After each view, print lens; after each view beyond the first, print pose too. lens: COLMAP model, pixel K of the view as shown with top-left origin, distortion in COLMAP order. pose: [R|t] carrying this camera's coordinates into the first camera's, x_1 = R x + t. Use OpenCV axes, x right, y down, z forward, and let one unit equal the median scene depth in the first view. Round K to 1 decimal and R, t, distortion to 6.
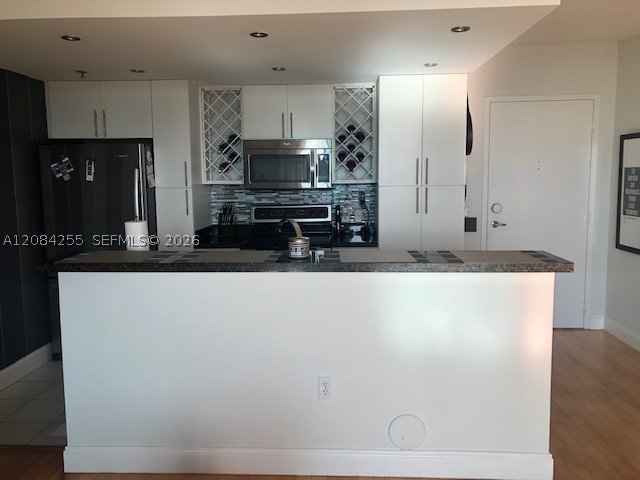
lens RADIAL K [[519.0, 0, 317.1], [0, 519.0, 229.2], [0, 0, 1]] dist [0.006525, -0.003273]
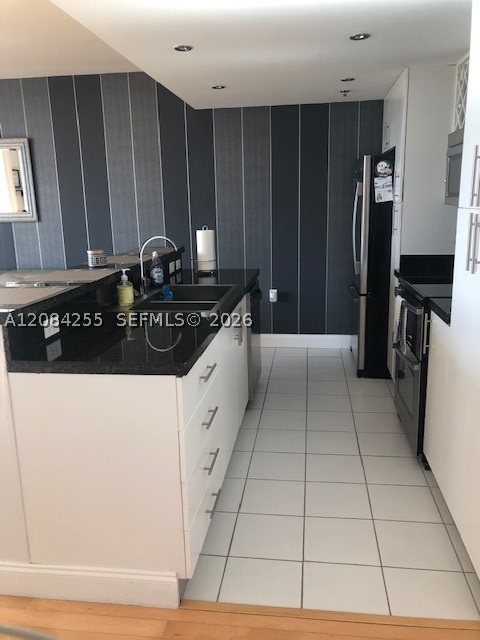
lens RADIAL K [[519.0, 0, 240.0], [0, 519.0, 320.0], [0, 0, 1]] dist [0.006525, -0.003273]
pose [[-0.083551, 0.234980, -0.968403, 0.615915], [-0.071247, 0.967905, 0.241006, -0.076468], [0.993953, 0.089132, -0.064128, 0.776515]]
